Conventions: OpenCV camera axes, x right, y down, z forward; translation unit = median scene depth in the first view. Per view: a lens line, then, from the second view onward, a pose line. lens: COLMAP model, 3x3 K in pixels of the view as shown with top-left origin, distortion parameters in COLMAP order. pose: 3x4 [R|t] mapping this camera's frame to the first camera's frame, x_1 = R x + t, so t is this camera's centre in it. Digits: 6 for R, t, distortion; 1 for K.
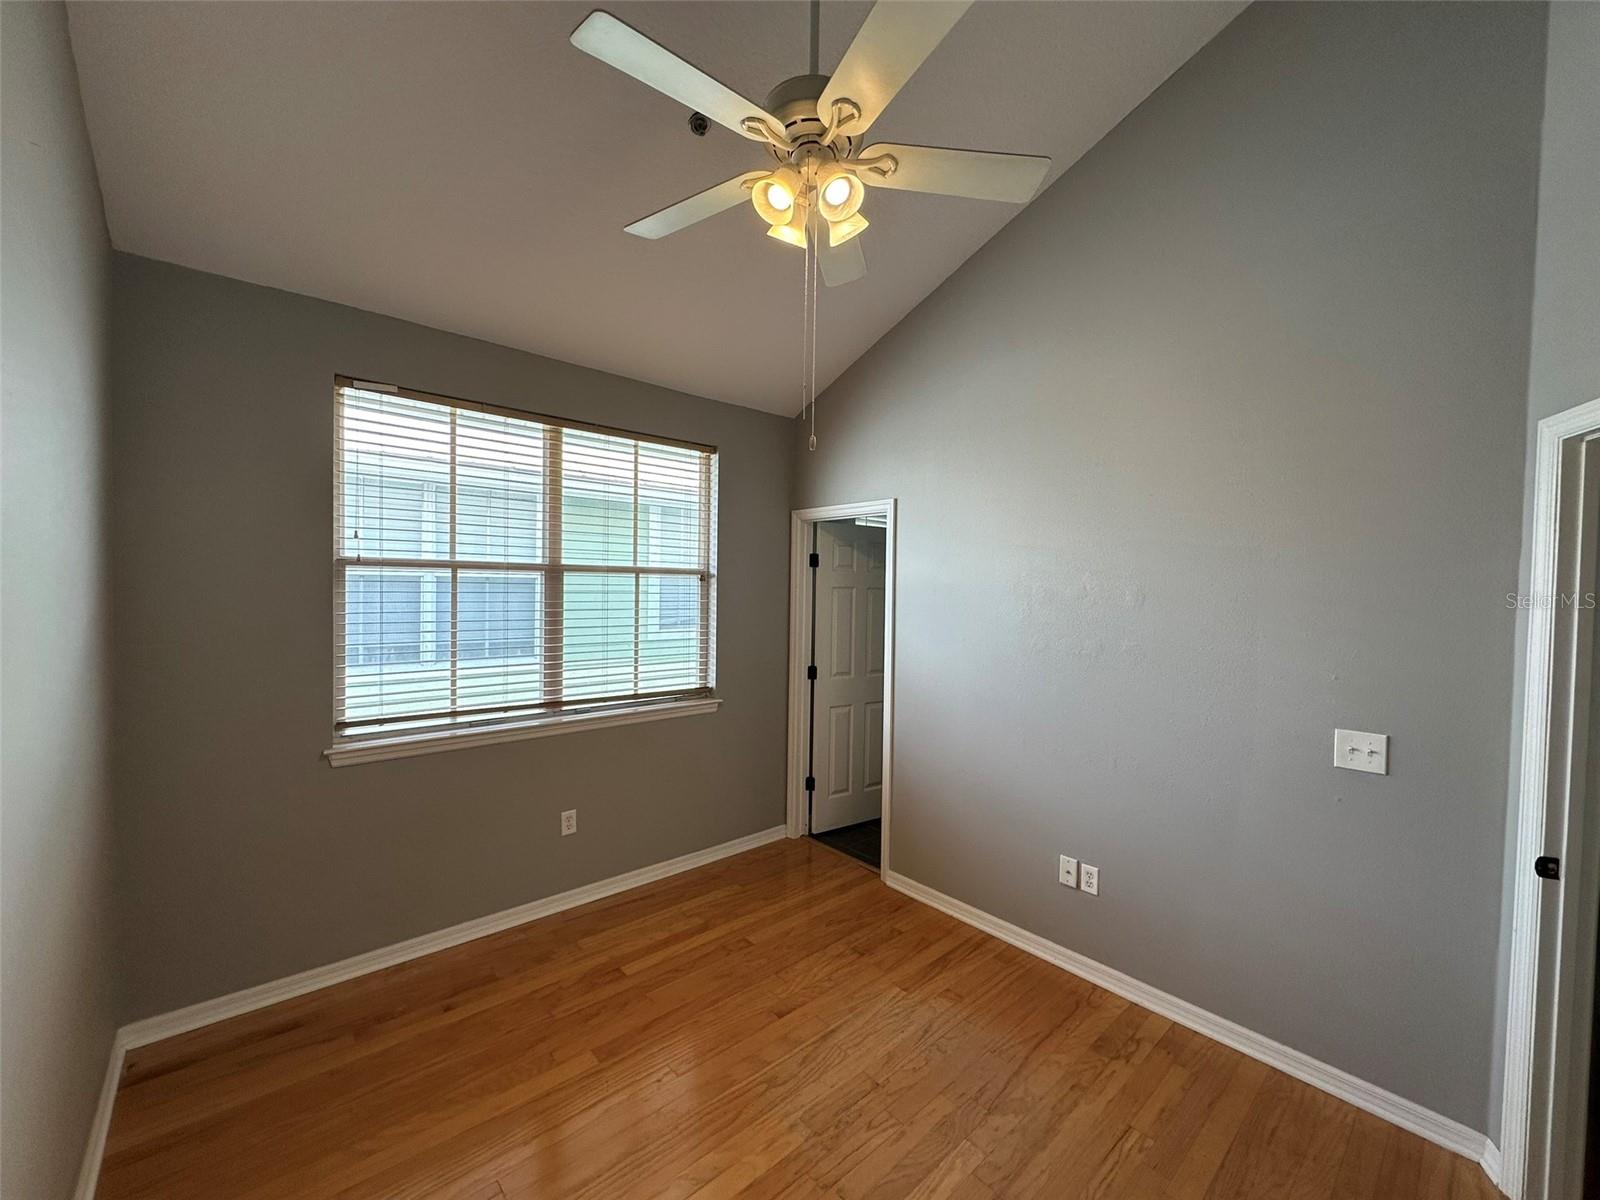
lens RADIAL K [[637.8, 0, 799.2], [0, 637.8, 600.4], [0, 0, 1]] dist [-0.002414, -0.000205]
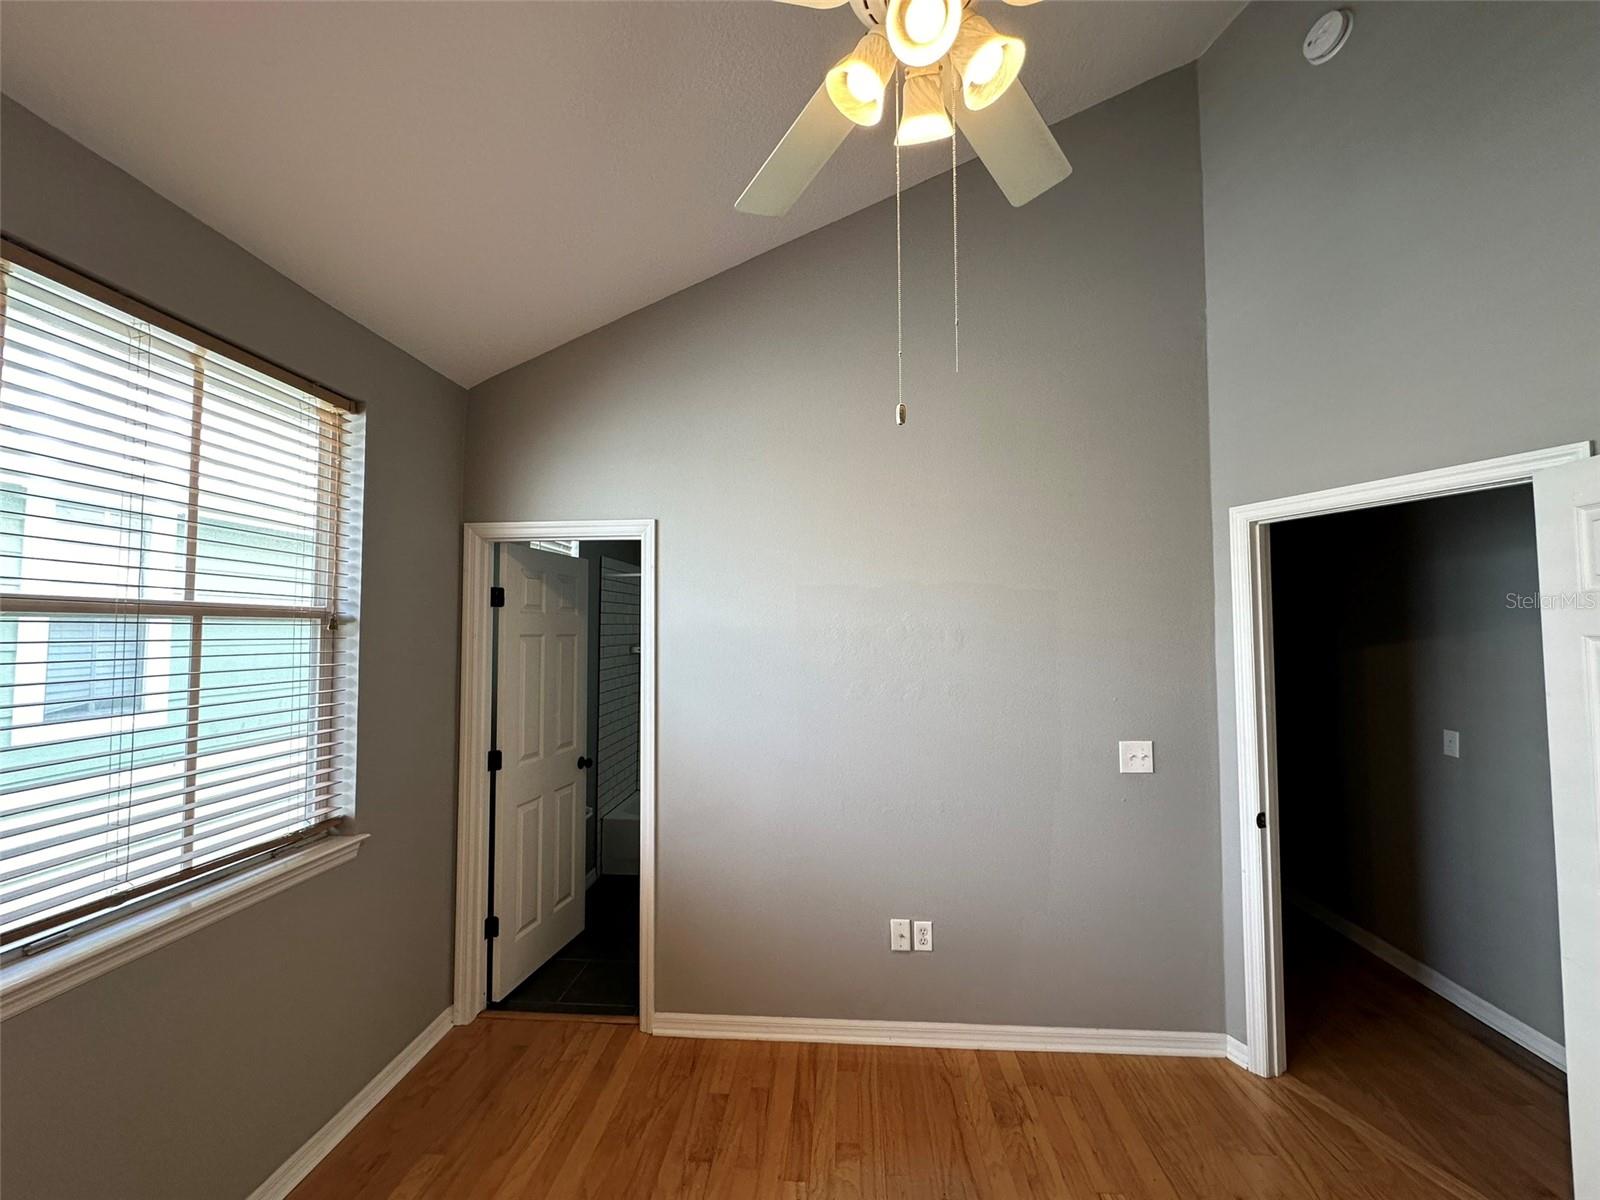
lens RADIAL K [[634.1, 0, 804.6], [0, 634.1, 600.0], [0, 0, 1]] dist [-0.006644, 0.000023]
pose [[0.713513, 0.014660, 0.700489, -0.286356], [0.032421, 0.998019, -0.053911, -0.014523], [-0.699892, 0.061177, 0.711624, 0.357458]]
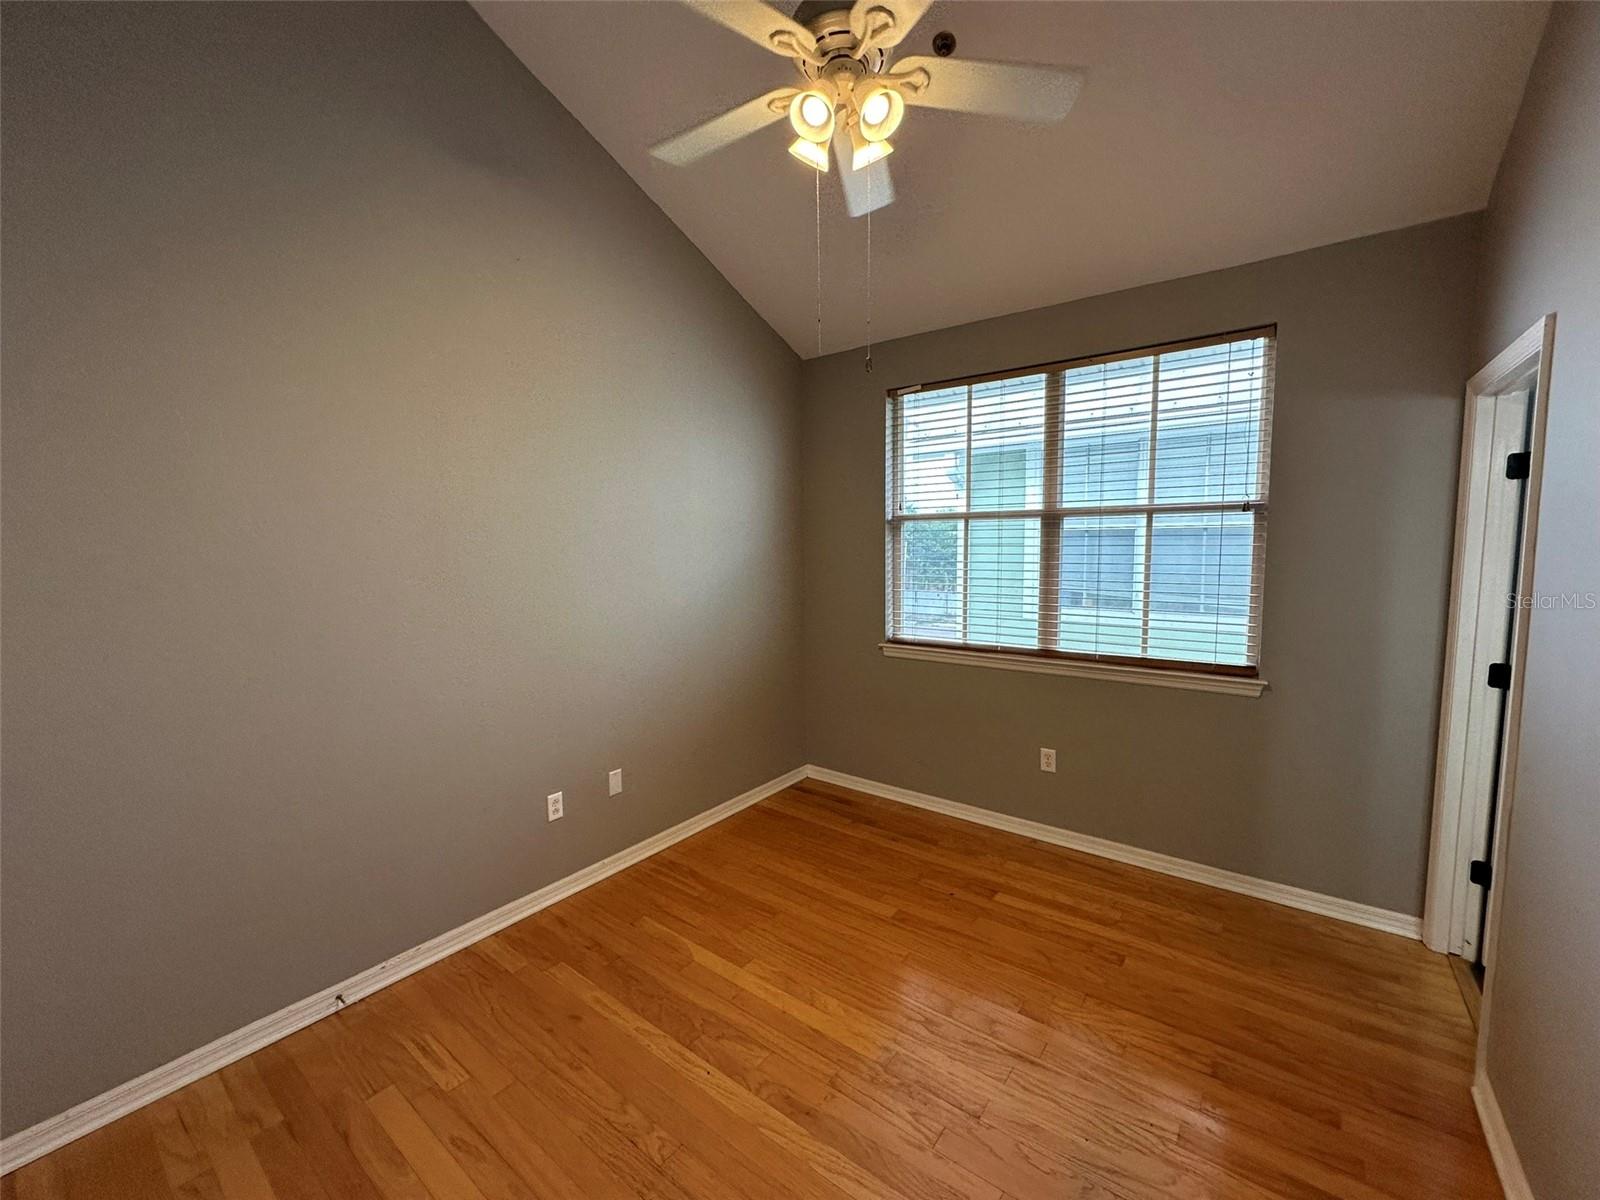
lens RADIAL K [[637.8, 0, 799.2], [0, 637.8, 600.4], [0, 0, 1]] dist [-0.002414, -0.000205]
pose [[0.191295, 0.067019, -0.979242, 0.558774], [-0.011552, 0.997751, 0.066029, 0.026724], [0.981465, -0.001318, 0.191639, 0.408684]]
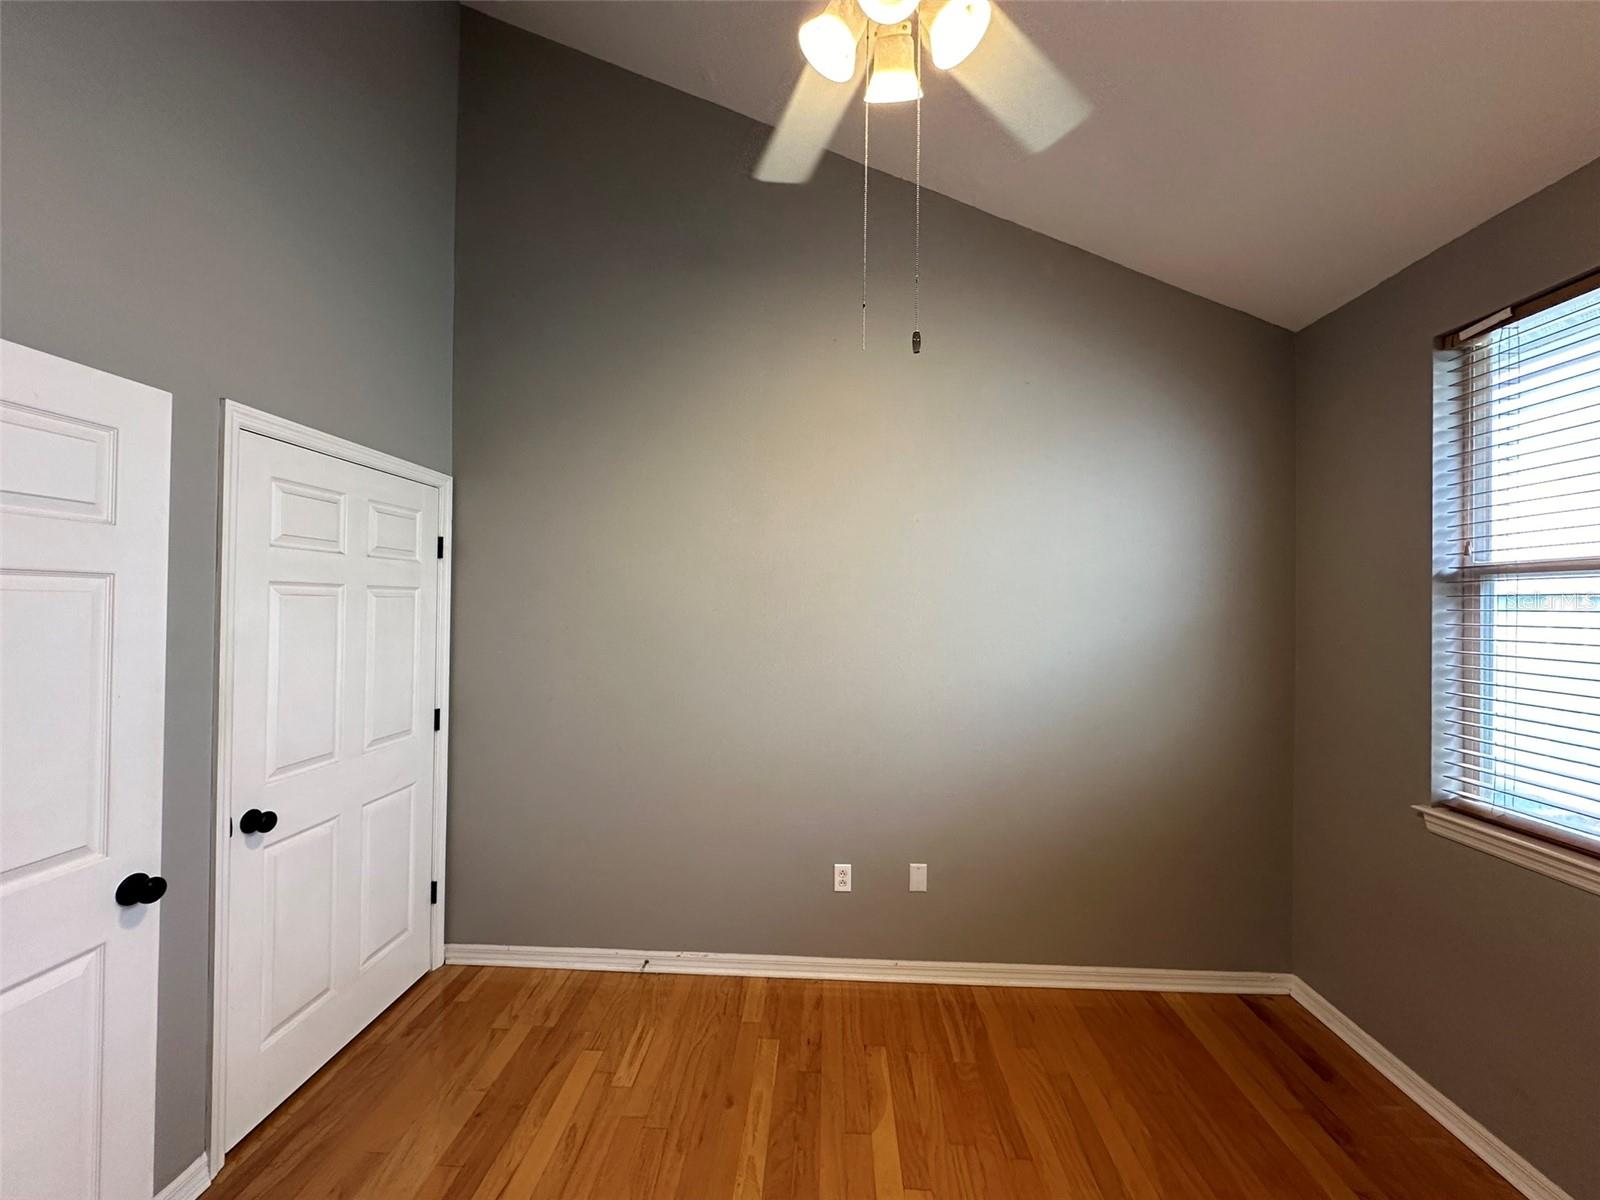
lens RADIAL K [[637.8, 0, 799.2], [0, 637.8, 600.4], [0, 0, 1]] dist [-0.002414, -0.000205]
pose [[-0.699874, -0.028770, -0.713687, 0.311602], [-0.040560, 0.999177, -0.000503, 0.005624], [0.713114, 0.028595, -0.700465, 0.787891]]
